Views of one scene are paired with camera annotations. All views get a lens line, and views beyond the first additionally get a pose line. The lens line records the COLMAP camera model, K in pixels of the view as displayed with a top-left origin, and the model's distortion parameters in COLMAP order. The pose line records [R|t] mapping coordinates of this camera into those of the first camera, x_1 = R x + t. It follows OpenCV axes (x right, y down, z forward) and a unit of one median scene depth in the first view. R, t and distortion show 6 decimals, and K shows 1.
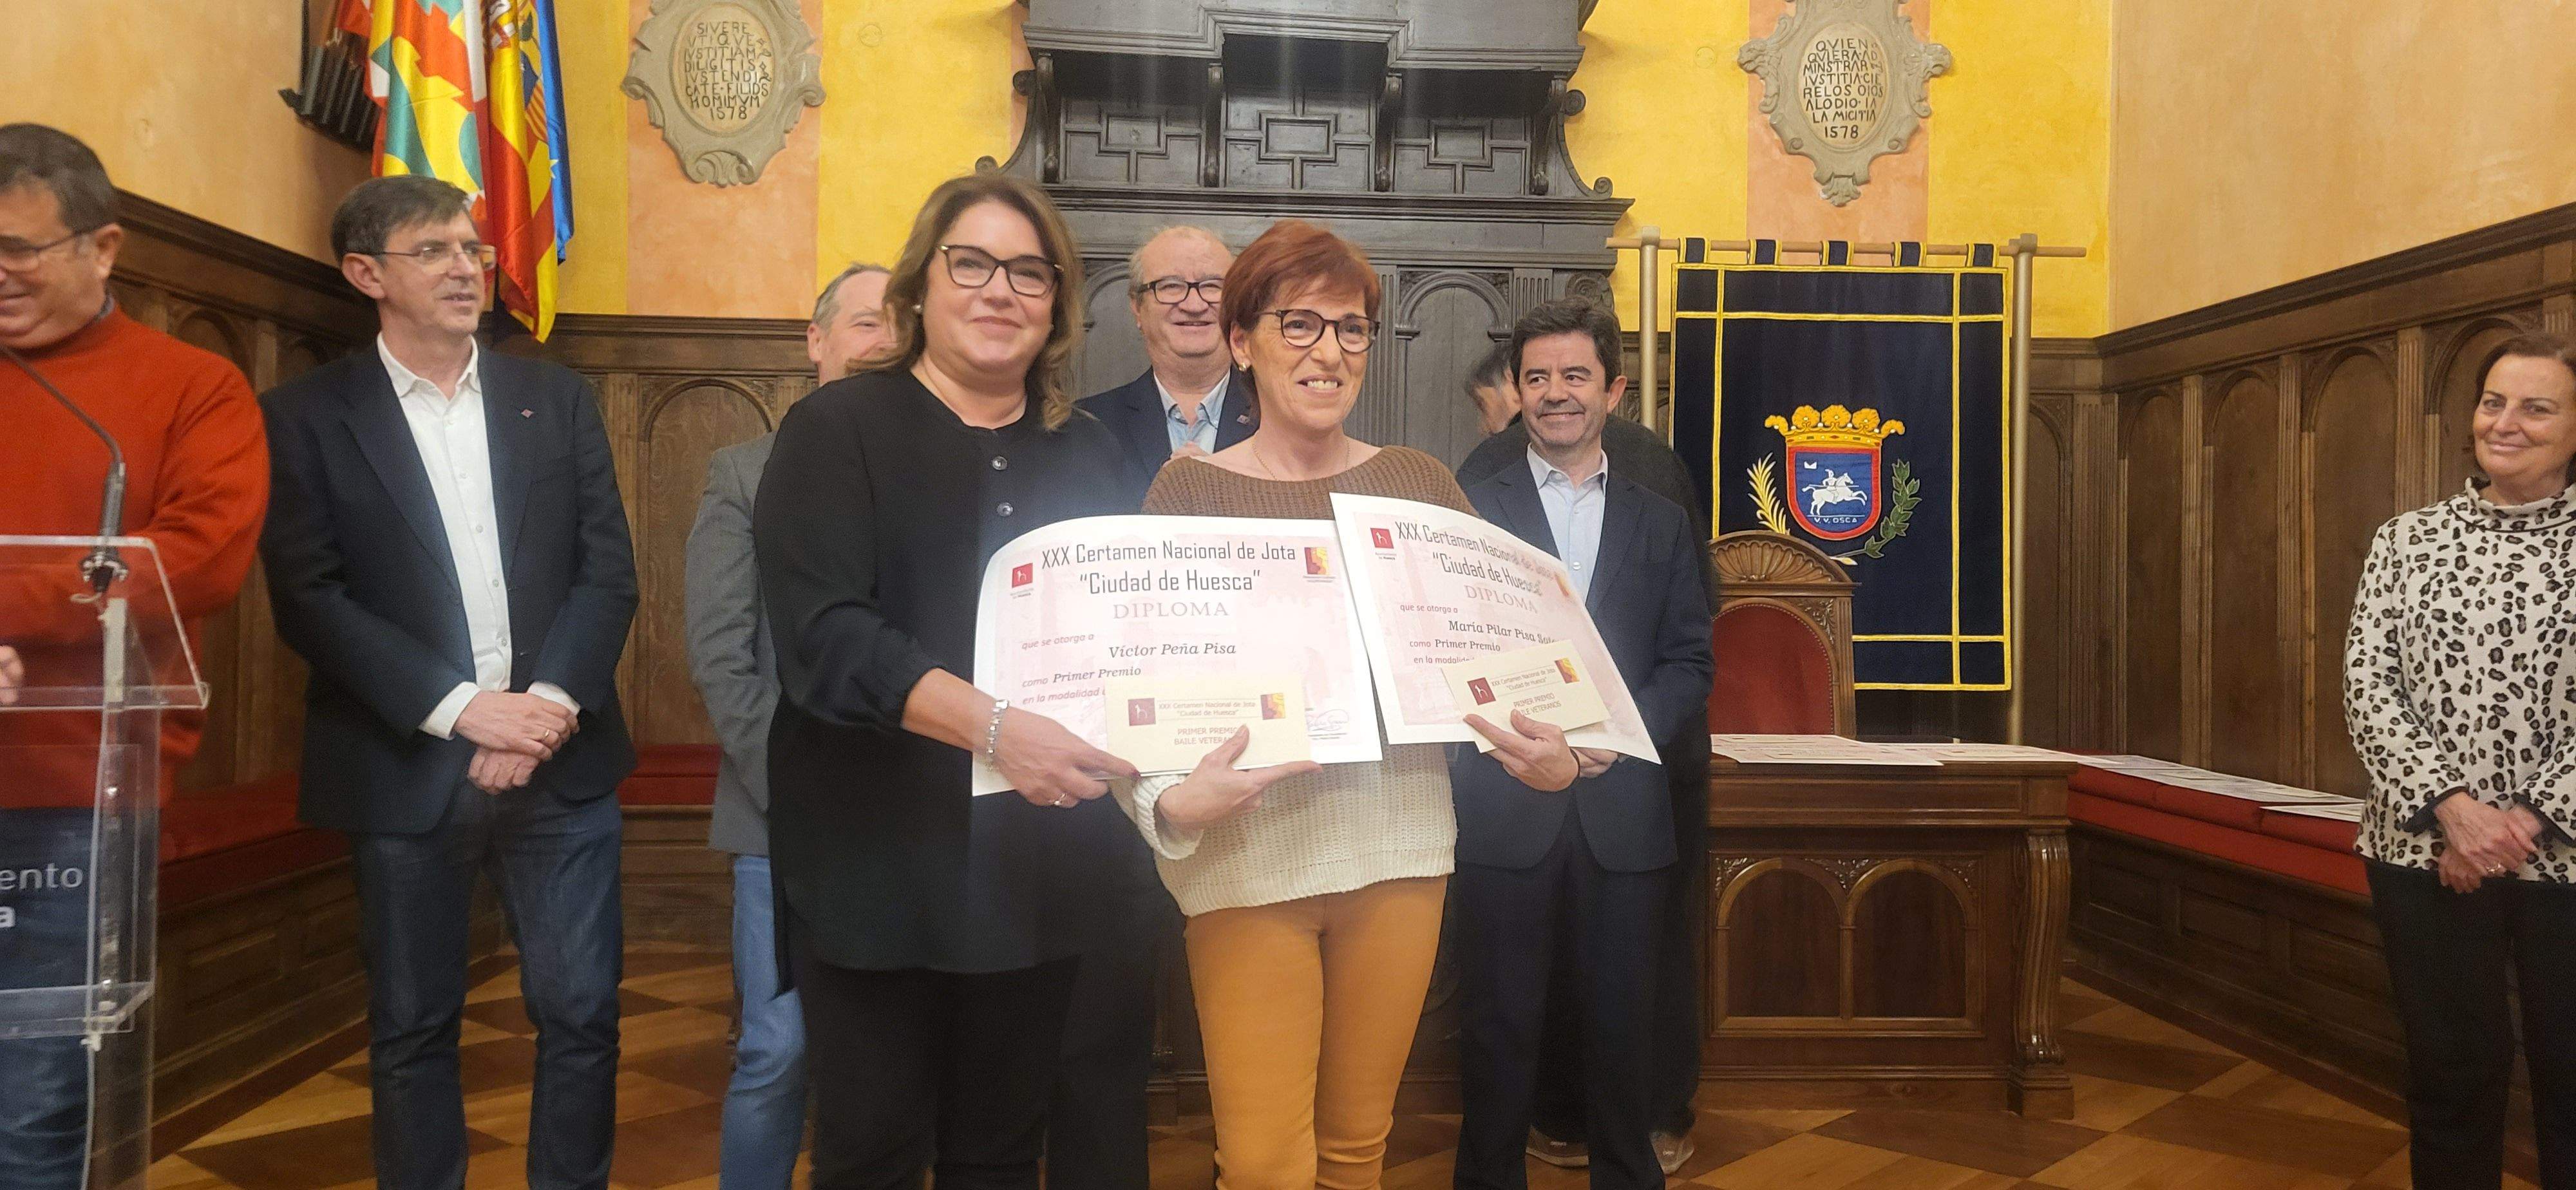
lens RADIAL K [[1951.0, 0, 1316.9], [0, 1951.0, 581.2], [0, 0, 1]] dist [0.053740, -0.033234]
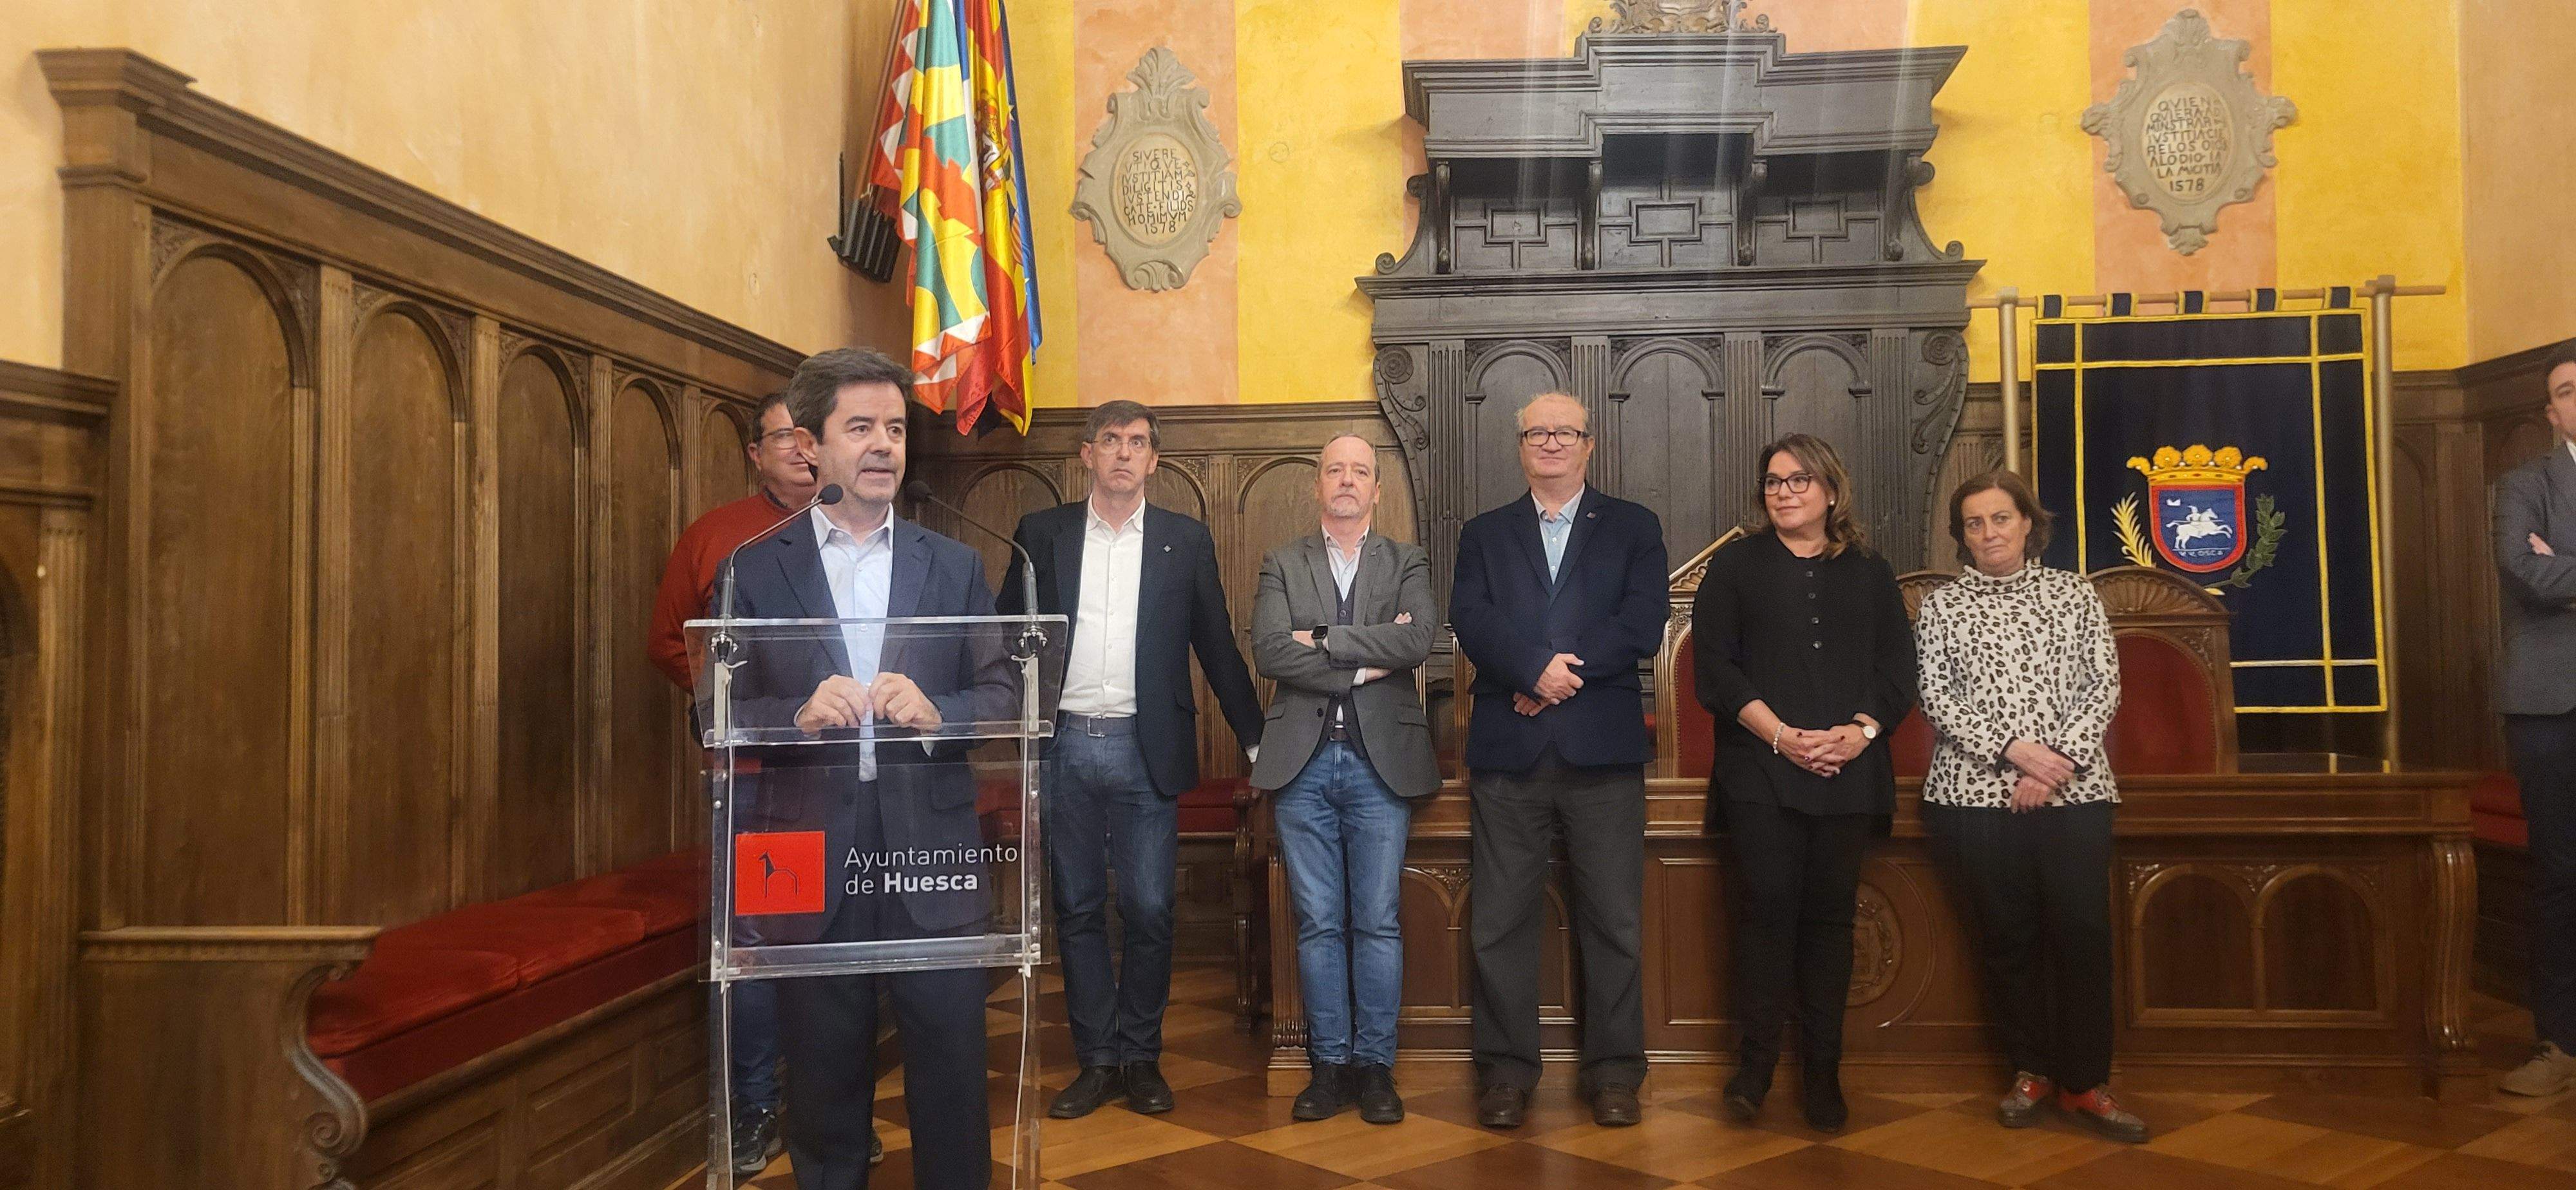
lens RADIAL K [[1948.2, 0, 1309.6], [0, 1948.2, 568.1], [0, 0, 1]] dist [0.050493, -0.017407]
pose [[0.990379, -0.029151, -0.135279, -0.065446], [0.025189, 0.999205, -0.030904, -0.002352], [0.136072, 0.027199, 0.990325, -0.112165]]
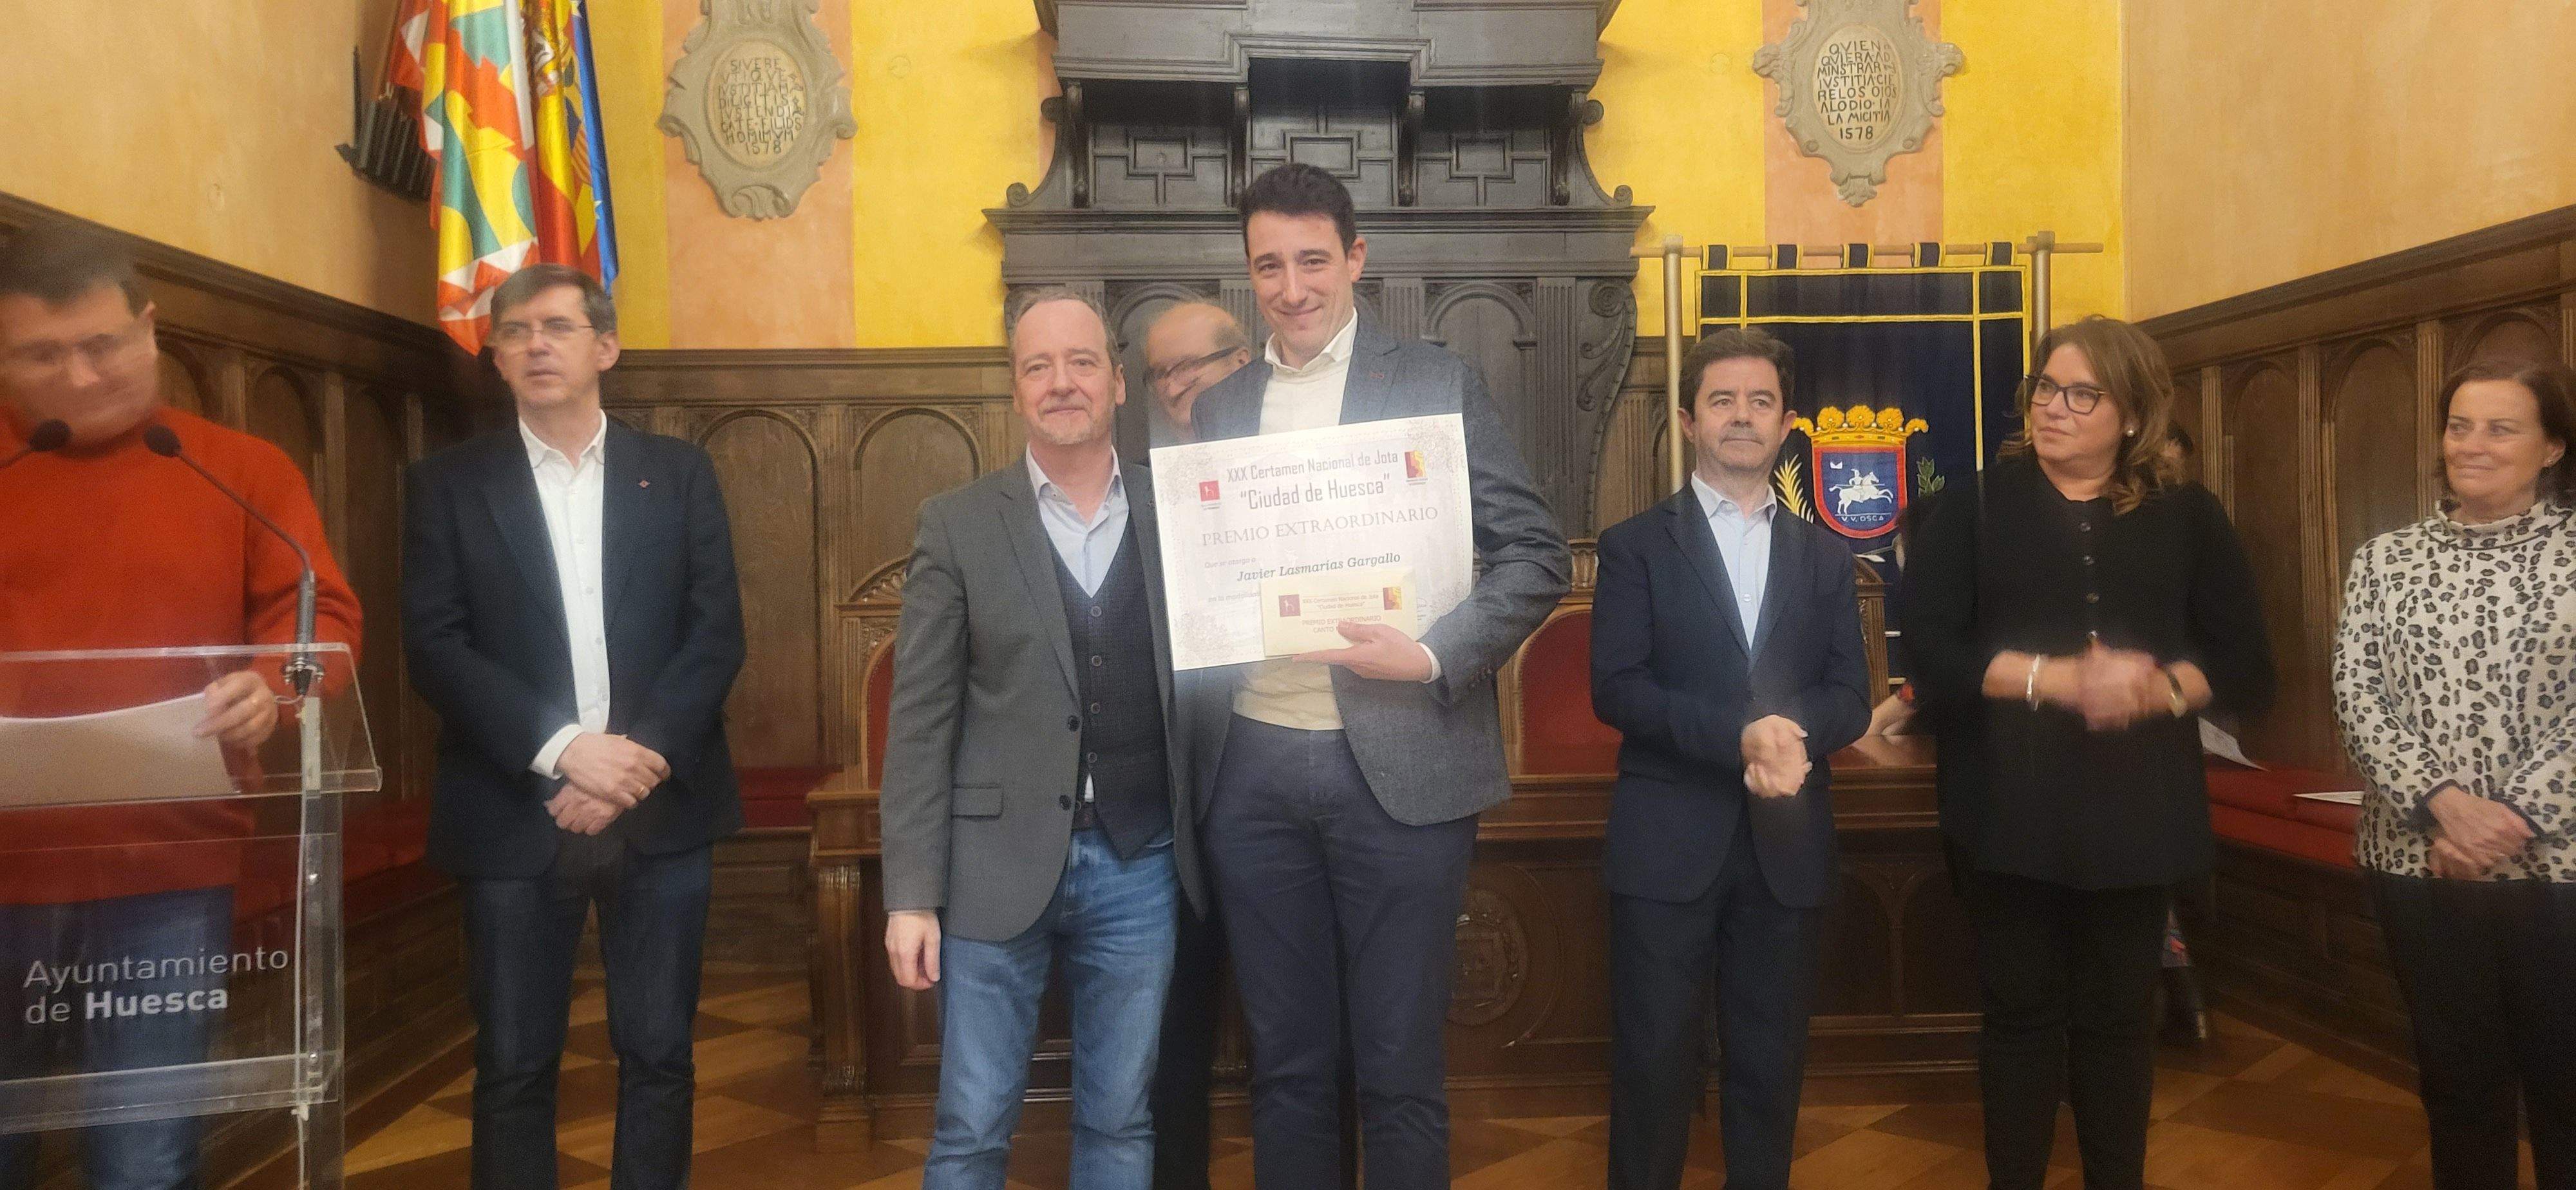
lens RADIAL K [[1965.1, 0, 1309.3], [0, 1965.1, 567.8], [0, 0, 1]] dist [0.044438, -0.009343]
pose [[0.999605, -0.027085, -0.007502, -0.014421], [0.027083, 0.999633, -0.000268, -0.012369], [0.007507, 0.000065, 0.999972, -0.023535]]
